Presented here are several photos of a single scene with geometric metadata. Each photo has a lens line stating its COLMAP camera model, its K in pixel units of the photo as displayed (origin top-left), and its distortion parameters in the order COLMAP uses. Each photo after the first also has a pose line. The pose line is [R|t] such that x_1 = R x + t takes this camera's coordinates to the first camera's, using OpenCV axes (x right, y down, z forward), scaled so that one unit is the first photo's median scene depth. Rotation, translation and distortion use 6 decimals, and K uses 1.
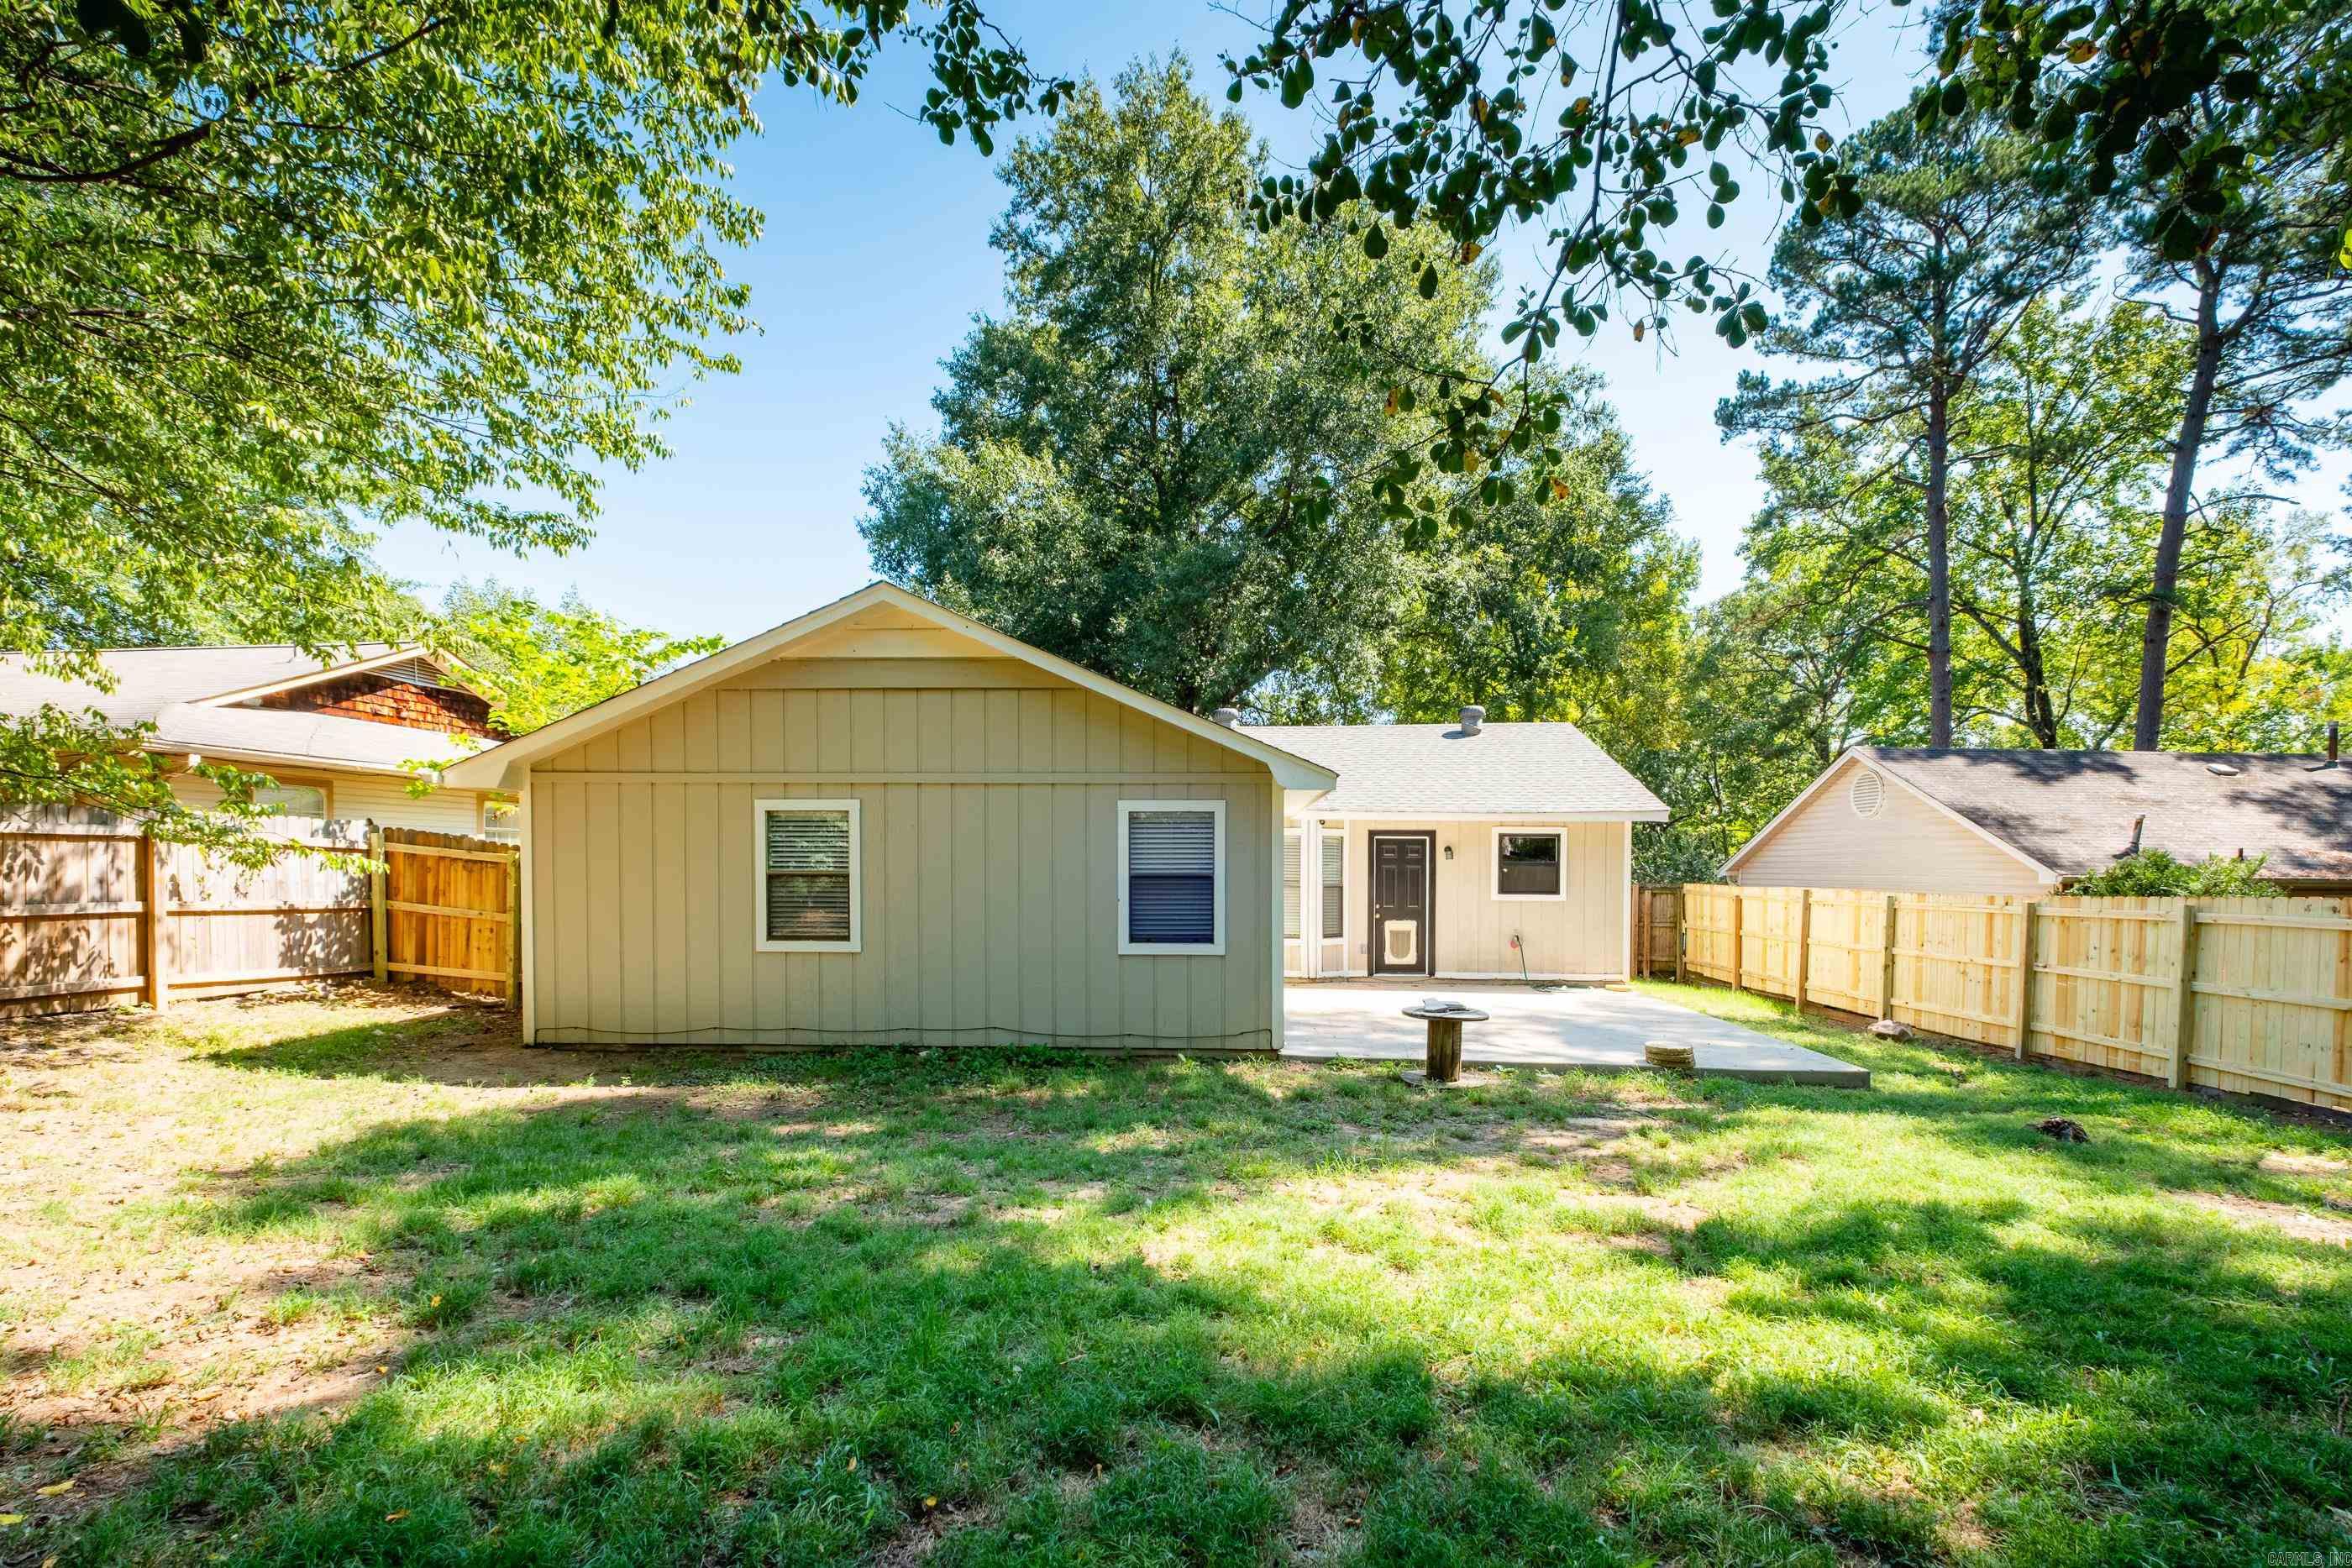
lens RADIAL K [[1015.8, 0, 1177.9], [0, 1015.8, 897.0], [0, 0, 1]] dist [-0.000614, -0.001009]
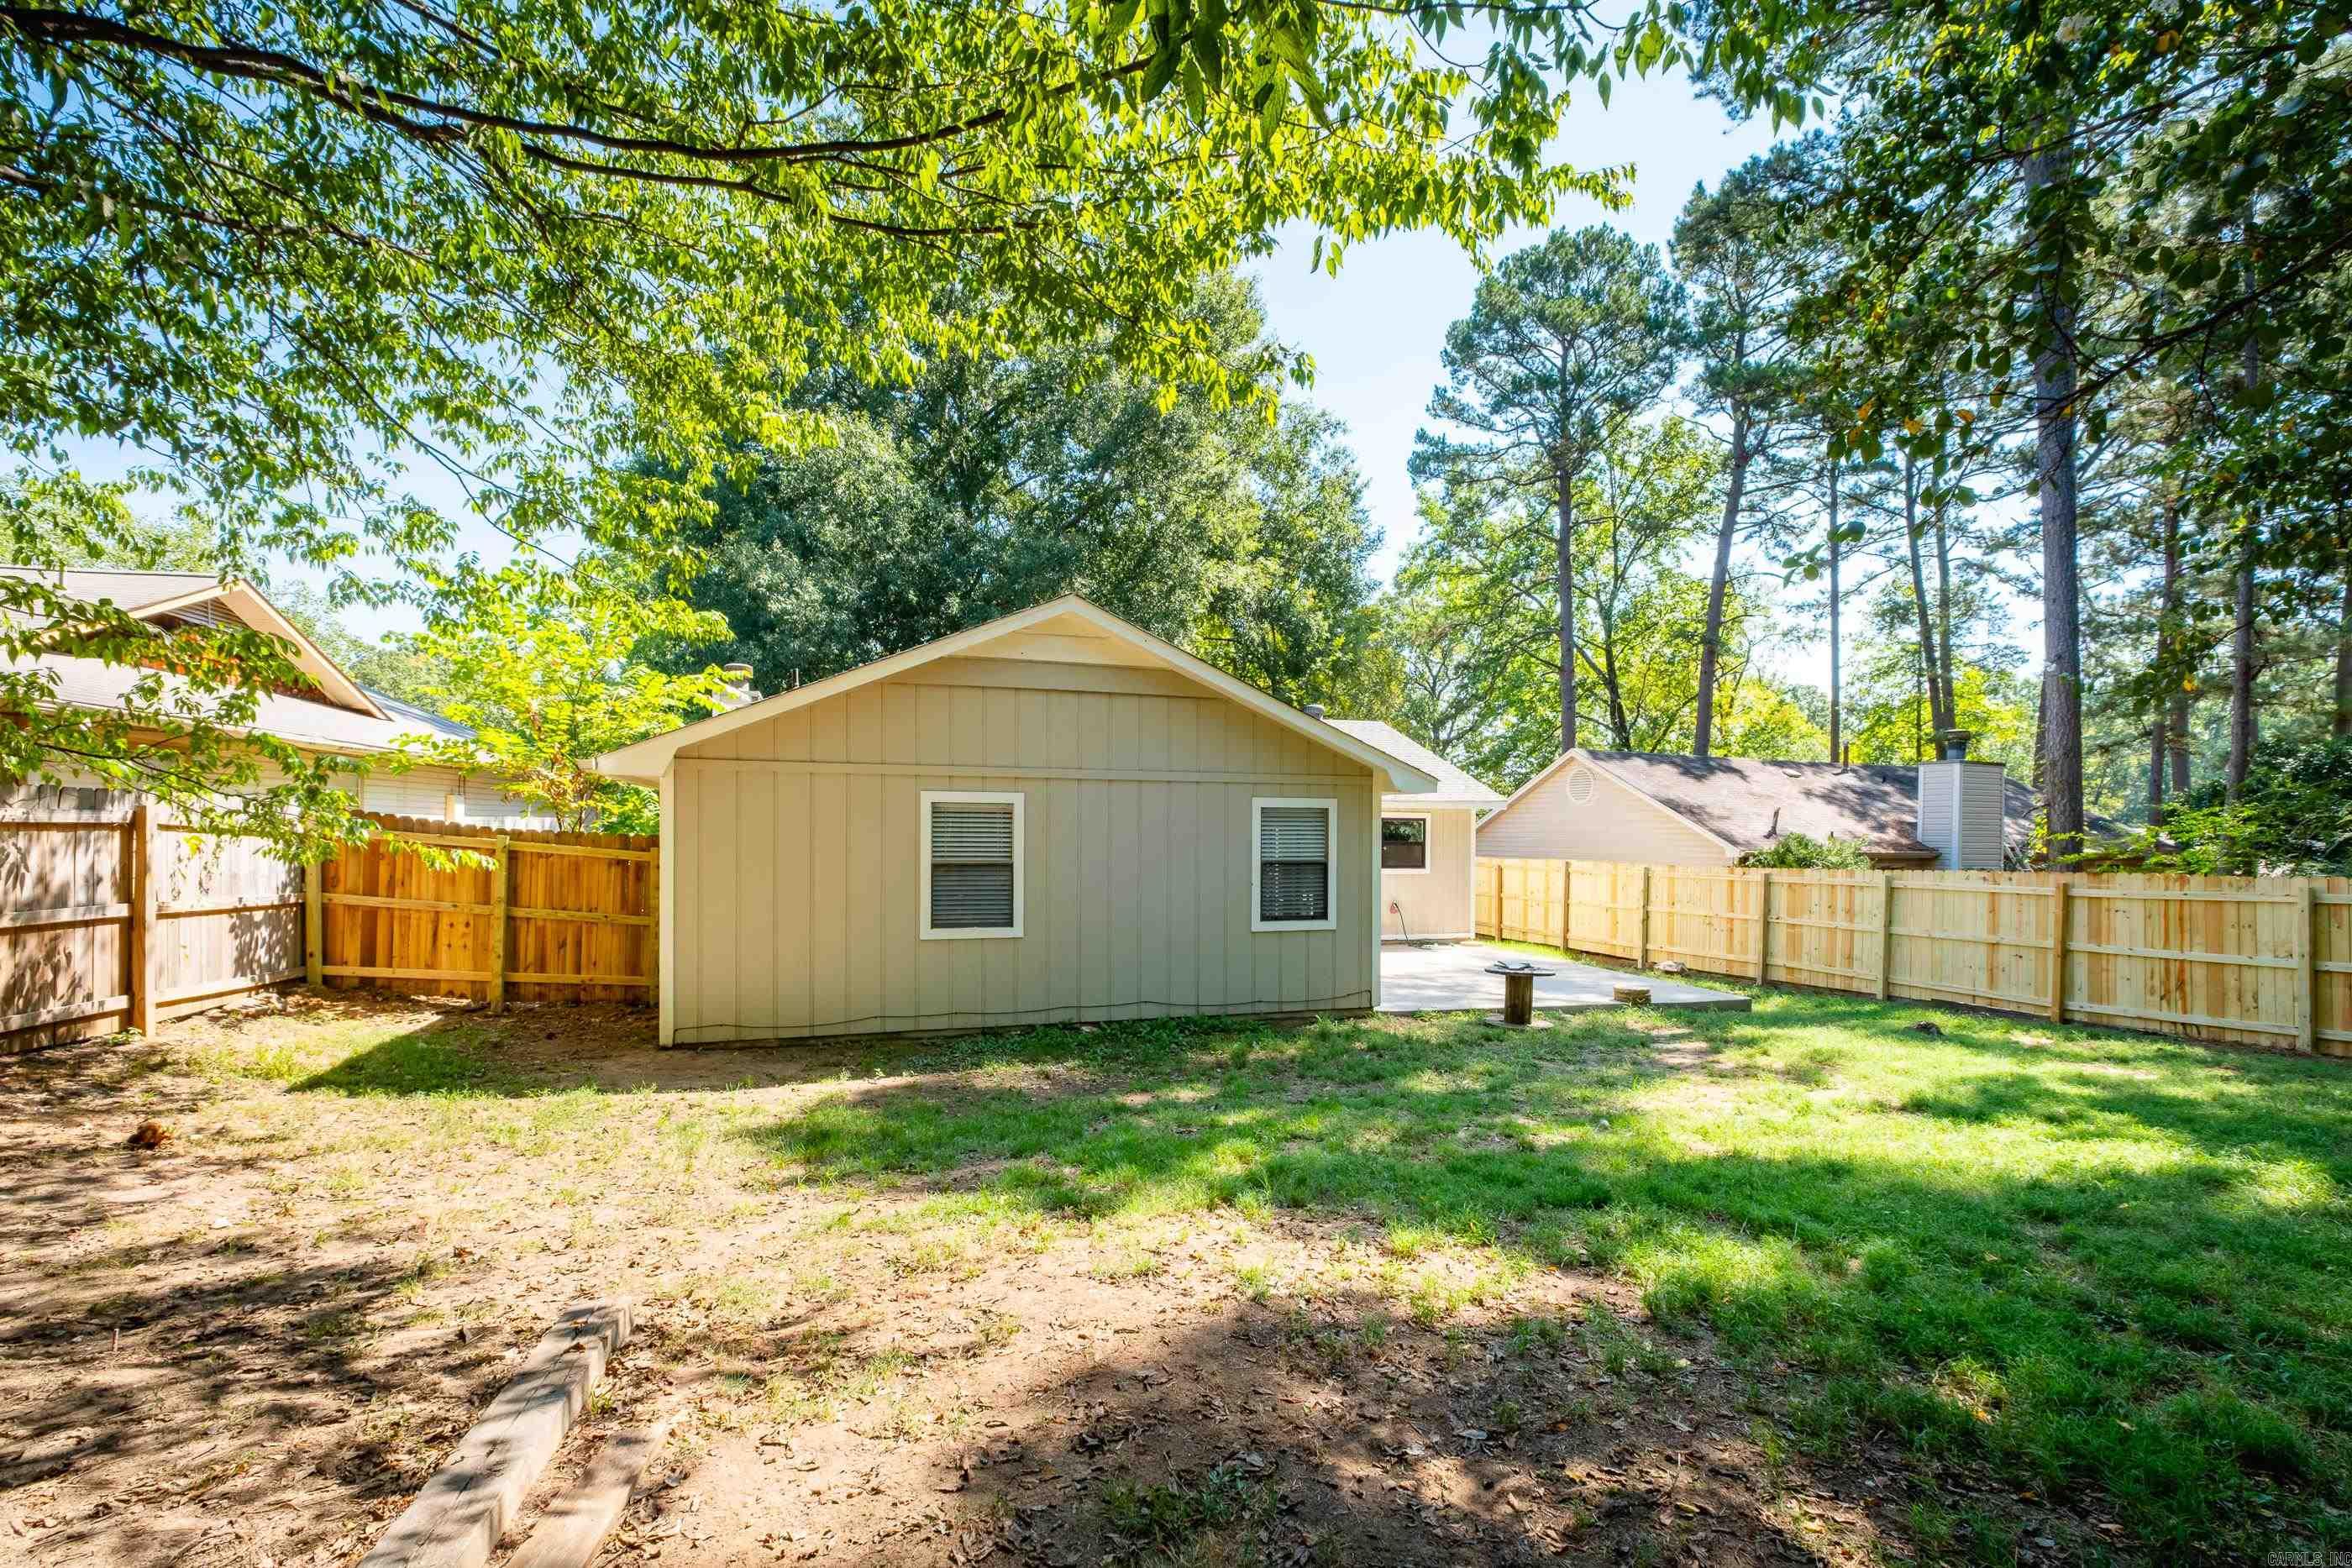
lens RADIAL K [[1002.1, 0, 1143.8], [0, 1002.1, 833.1], [0, 0, 1]] dist [0.002306, 0.000277]
pose [[0.944507, 0.001114, 0.328490, -0.420921], [0.007830, 0.999634, -0.025904, -0.020086], [-0.328398, 0.027039, 0.944152, -0.024315]]
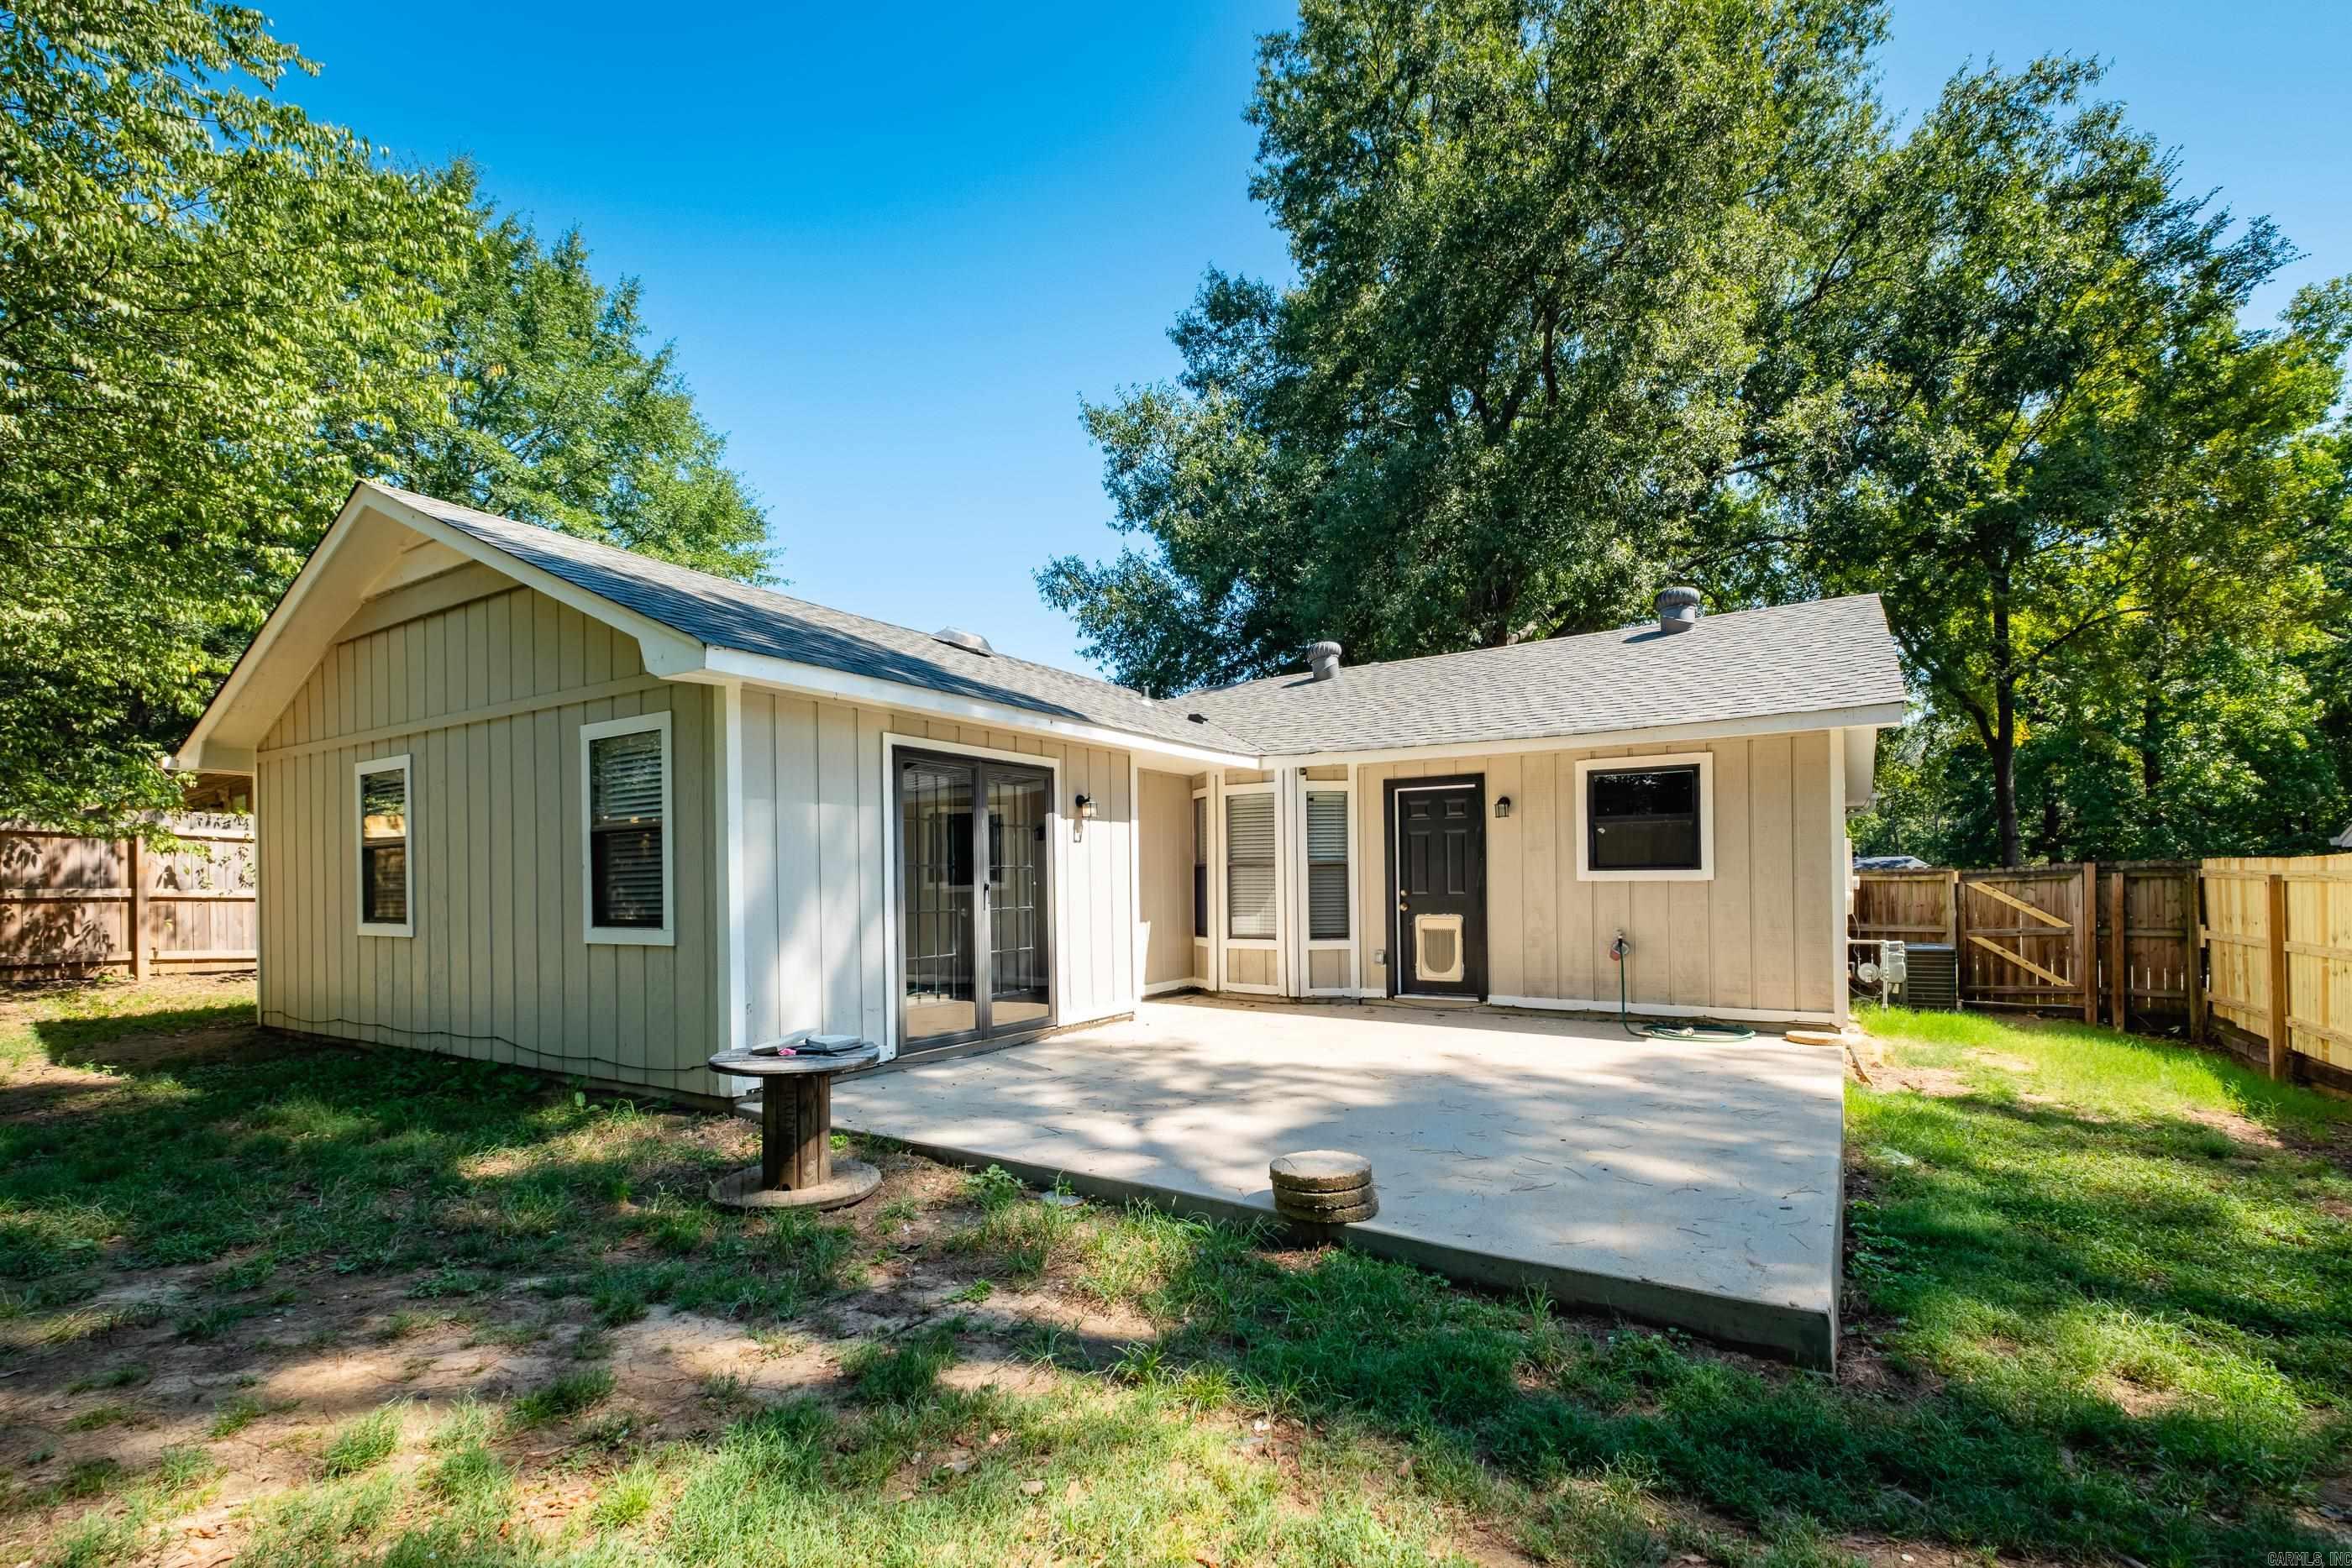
lens RADIAL K [[1004.0, 0, 1180.8], [0, 1004.0, 882.2], [0, 0, 1]] dist [-0.000167, -0.000434]
pose [[0.875571, -0.013762, -0.482893, 0.493949], [0.000038, 0.999596, -0.028419, 0.026501], [0.483089, 0.024865, 0.875218, 0.451677]]
